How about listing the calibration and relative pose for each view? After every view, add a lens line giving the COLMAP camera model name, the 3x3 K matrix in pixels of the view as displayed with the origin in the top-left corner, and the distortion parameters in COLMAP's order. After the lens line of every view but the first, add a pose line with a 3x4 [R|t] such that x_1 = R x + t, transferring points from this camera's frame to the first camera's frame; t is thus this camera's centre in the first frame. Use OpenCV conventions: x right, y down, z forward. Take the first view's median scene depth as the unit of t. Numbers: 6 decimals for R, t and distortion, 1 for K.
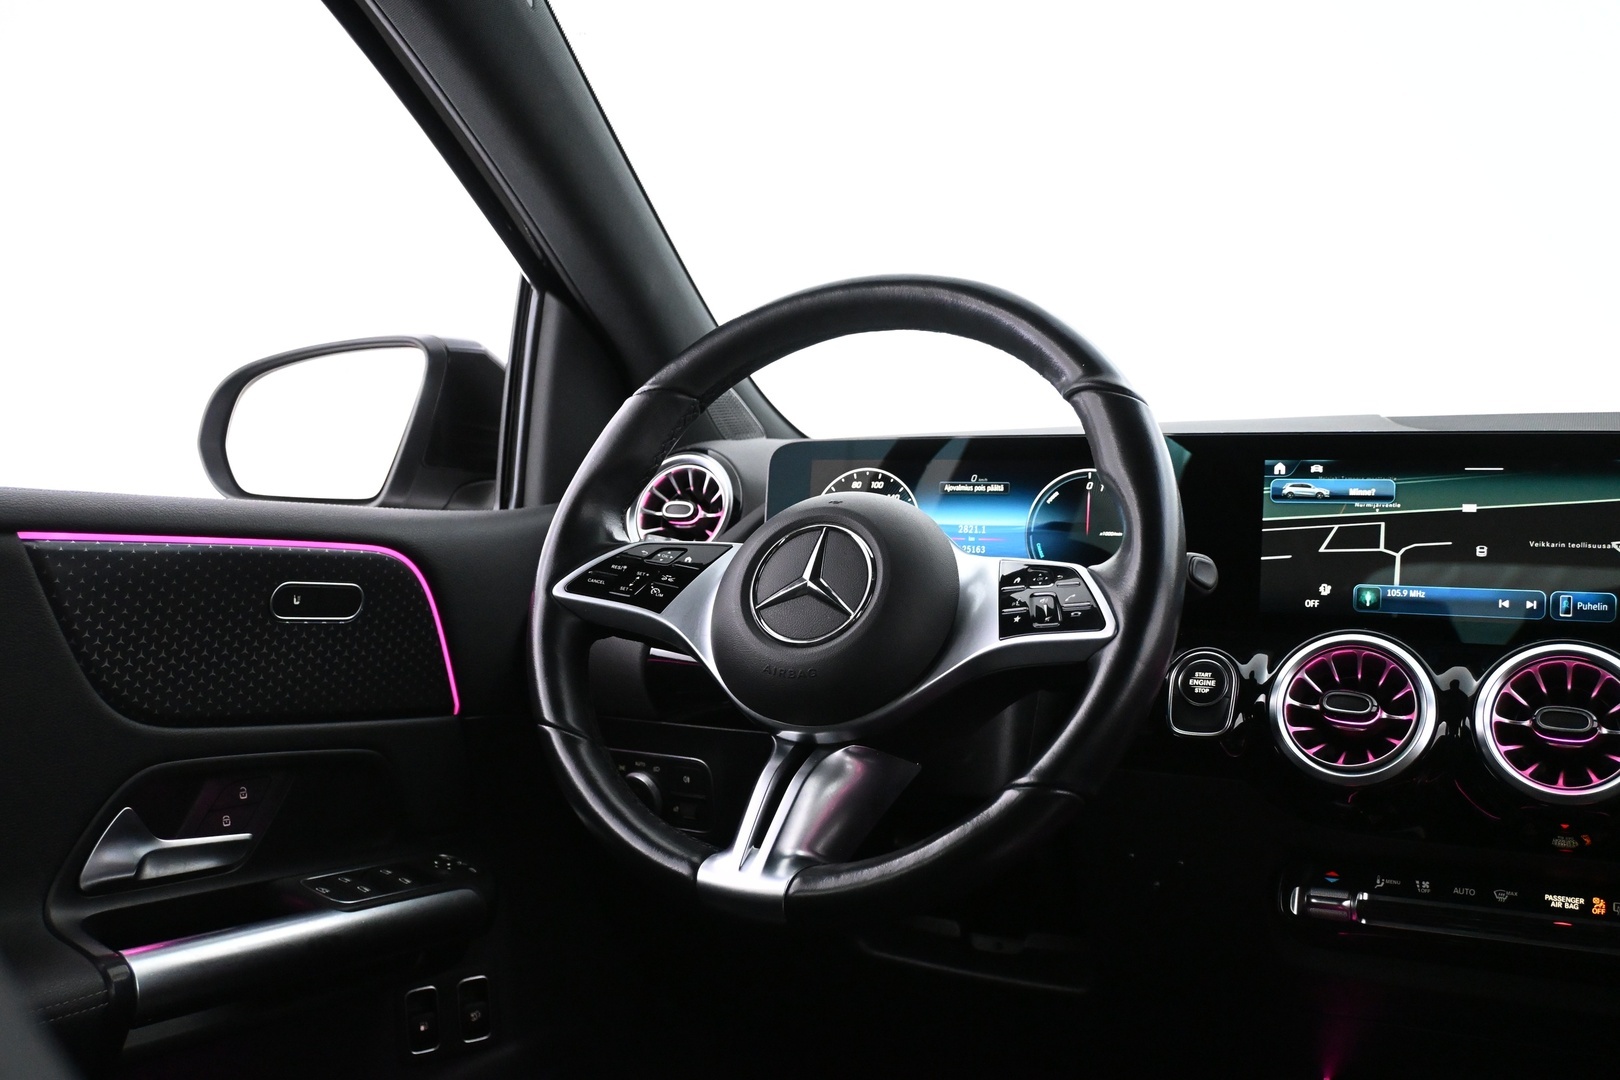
lens RADIAL K [[1543.8, 0, 810.0], [0, 1543.8, 540.0], [0, 0, 1]] dist [-0.005771, 0.007848]
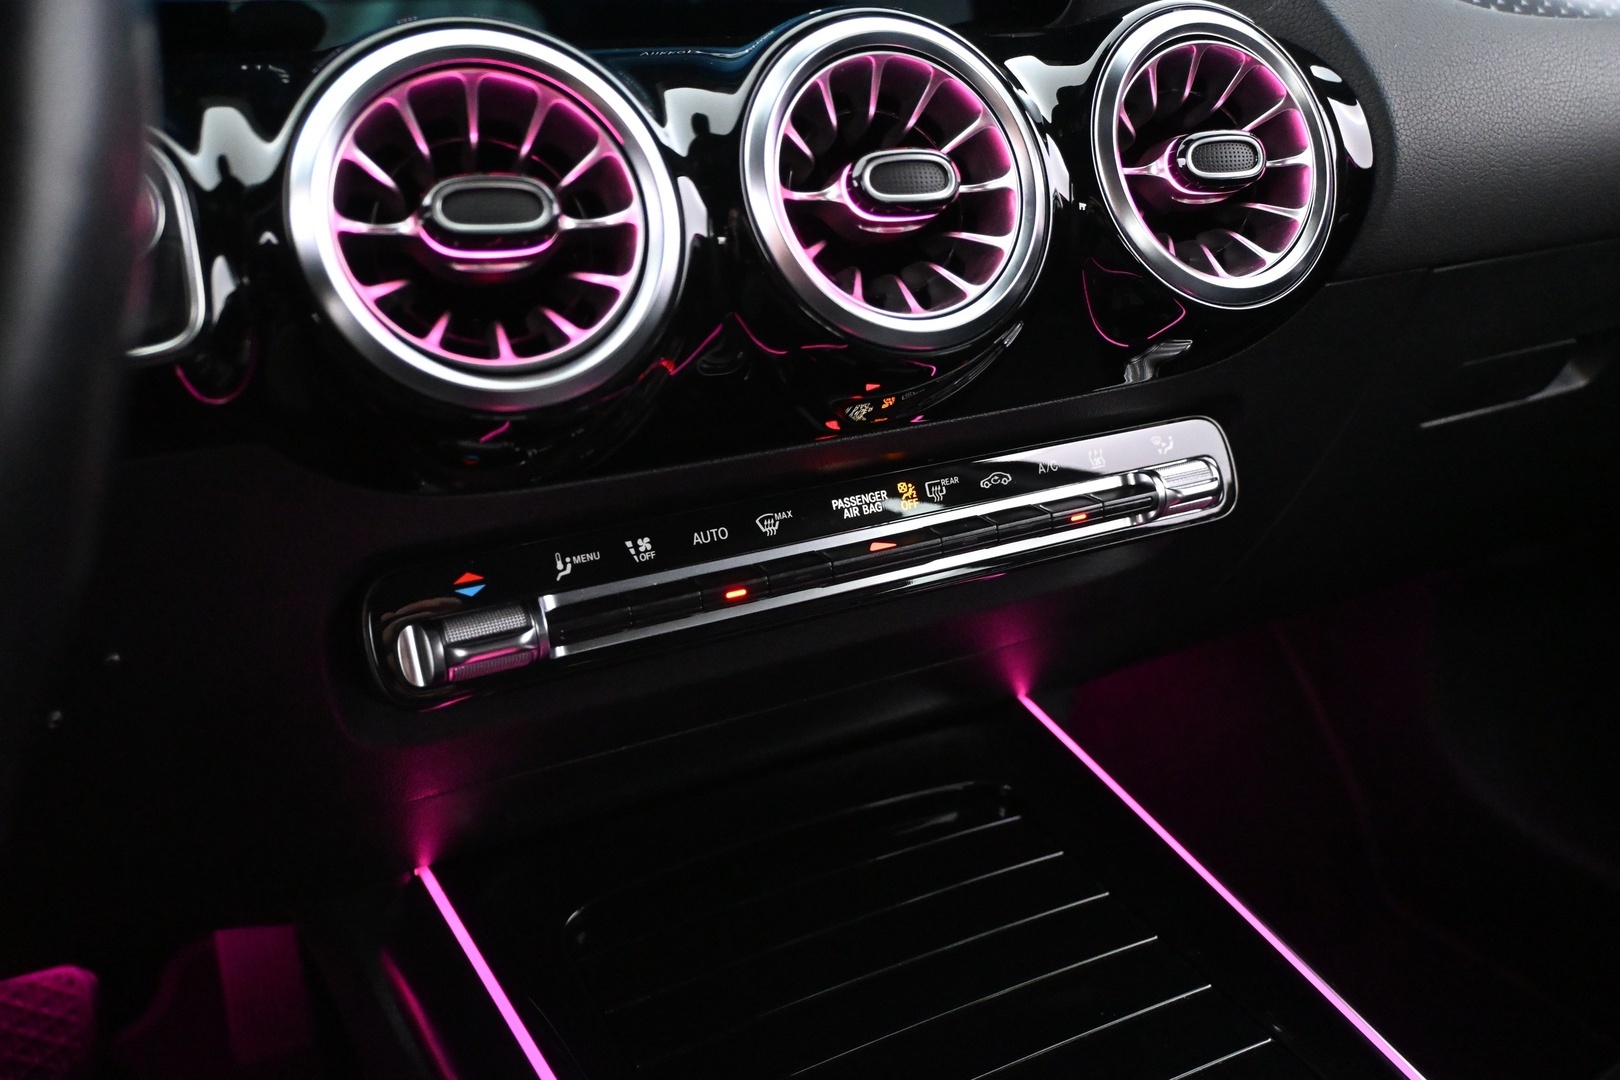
lens RADIAL K [[1314.7, 0, 778.5], [0, 1314.7, 536.3], [0, 0, 1]] dist [-0.007678, -0.002484]
pose [[0.616128, -0.336798, 0.712007, 0.109732], [0.041687, 0.916645, 0.397523, 0.046666], [-0.786542, -0.215243, 0.578810, 0.663089]]
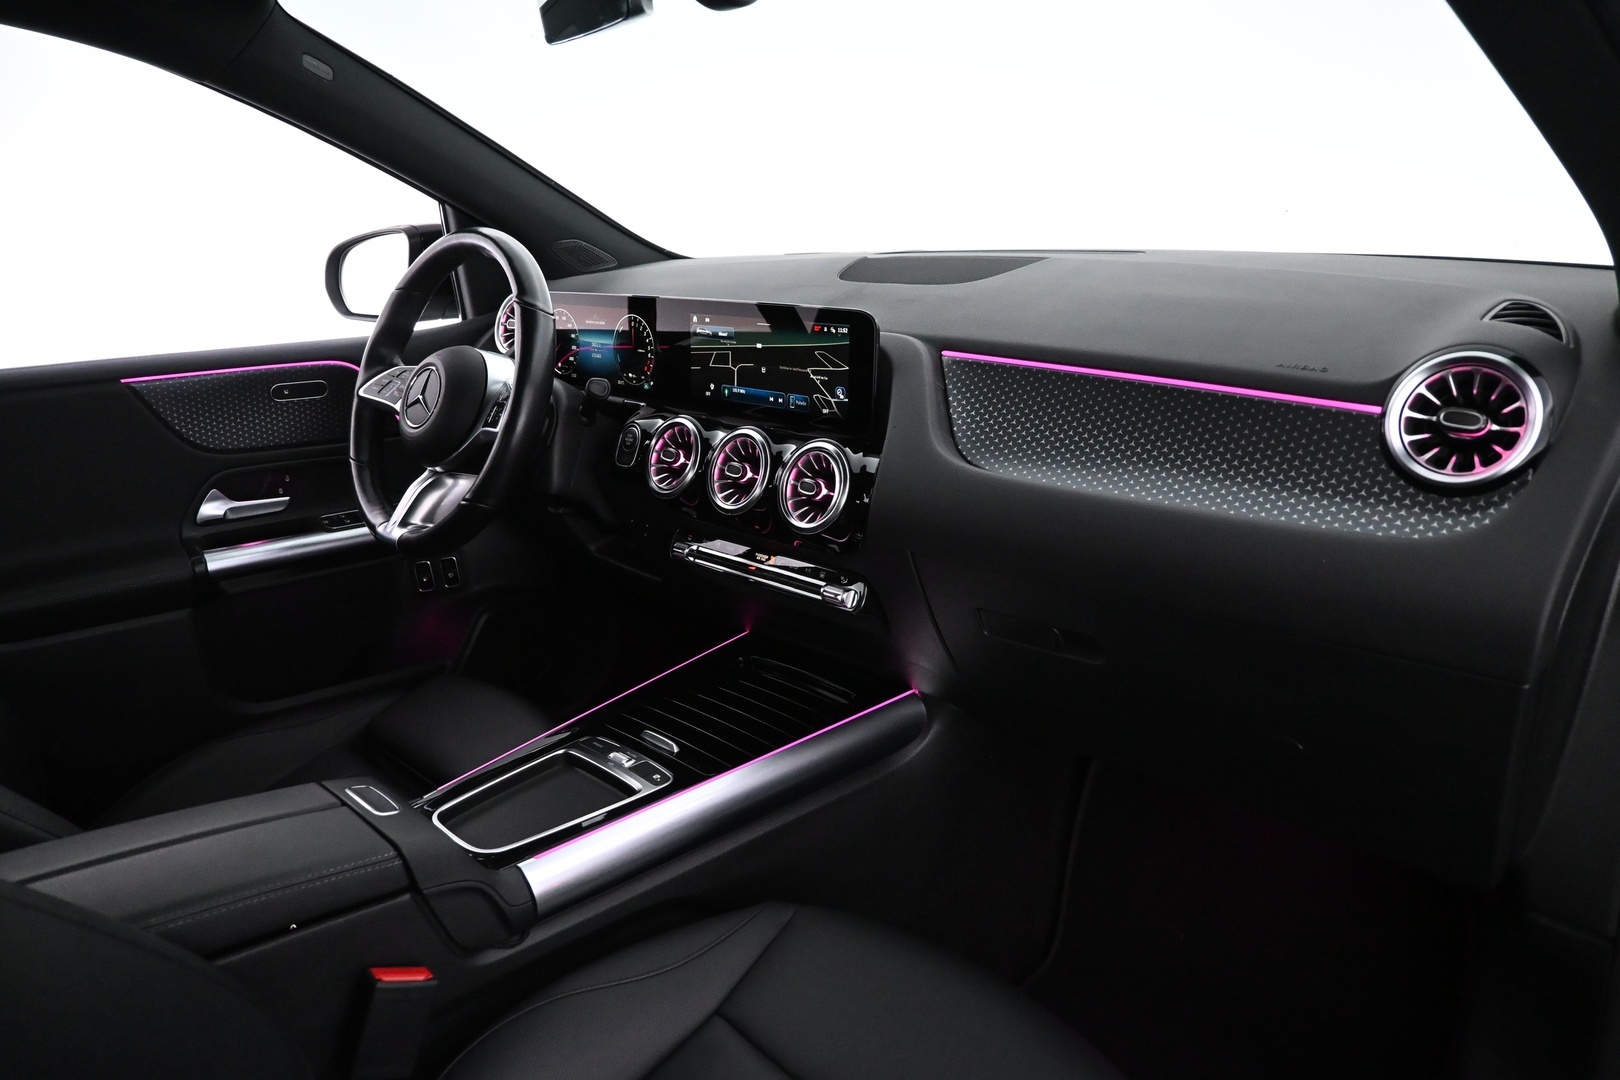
lens RADIAL K [[1091.3, 0, 810.0], [0, 1091.3, 540.0], [0, 0, 1]] dist [-0.010659, 0.004706]
pose [[0.951121, 0.036831, -0.306614, 0.872299], [0.054130, 0.957608, 0.282944, -0.159814], [0.304037, -0.285711, 0.908807, -0.220134]]
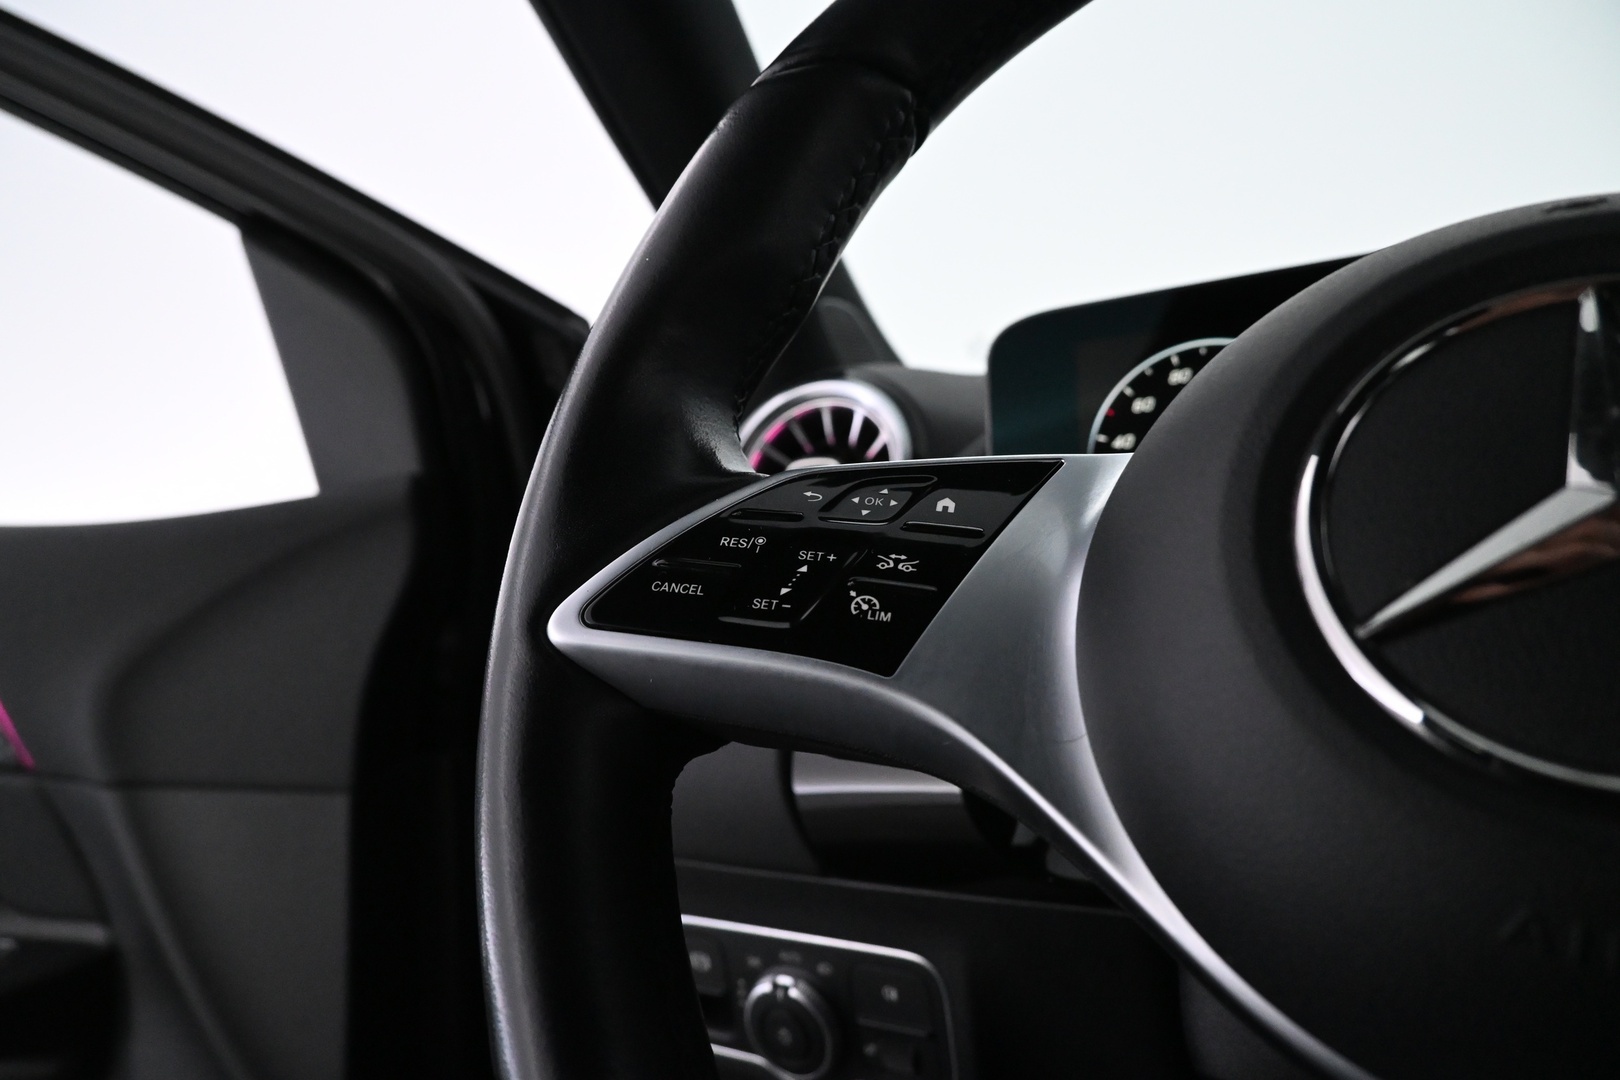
lens RADIAL K [[1113.9, 0, 810.0], [0, 1113.9, 540.0], [0, 0, 1]] dist [-0.002618, 0.001015]
pose [[0.997328, -0.071084, -0.016877, -0.104109], [0.070389, 0.996769, -0.038693, 0.027246], [0.019573, 0.037401, 0.999109, 0.752490]]
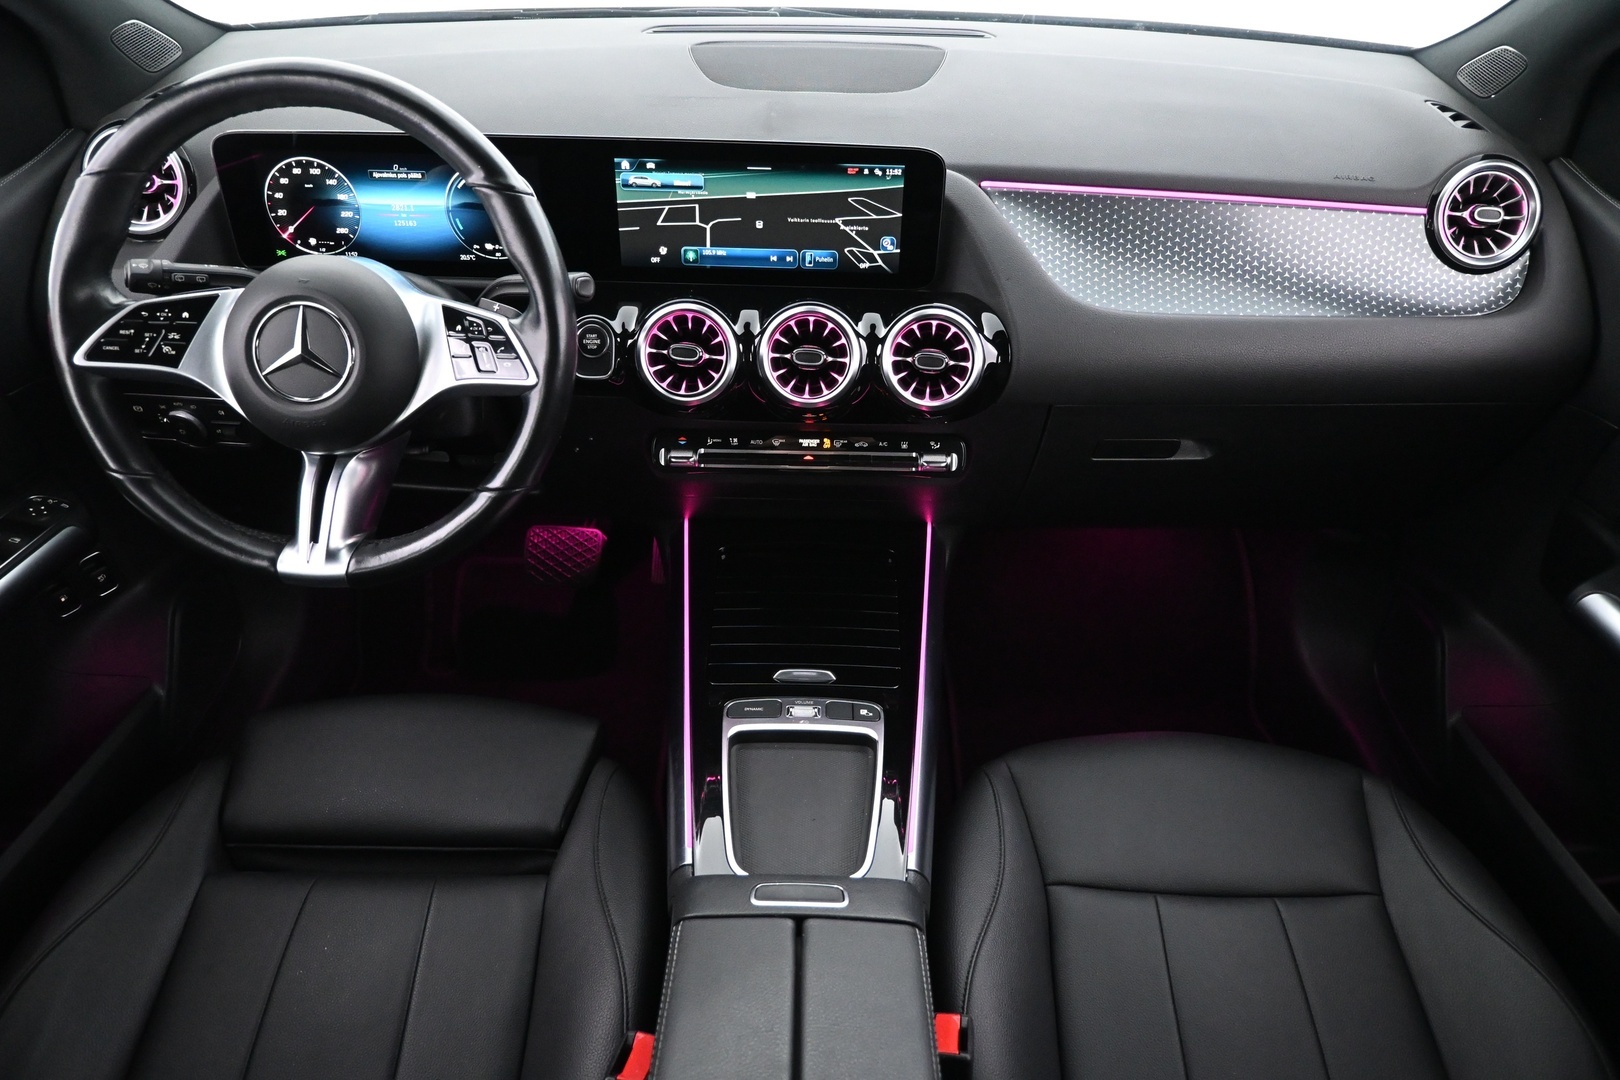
lens RADIAL K [[1091.3, 0, 810.0], [0, 1091.3, 540.0], [0, 0, 1]] dist [-0.010659, 0.004706]
pose [[0.898965, -0.249872, 0.359758, 0.014442], [0.005942, 0.828208, 0.560390, -0.329310], [-0.437980, -0.501633, 0.746015, 0.017342]]
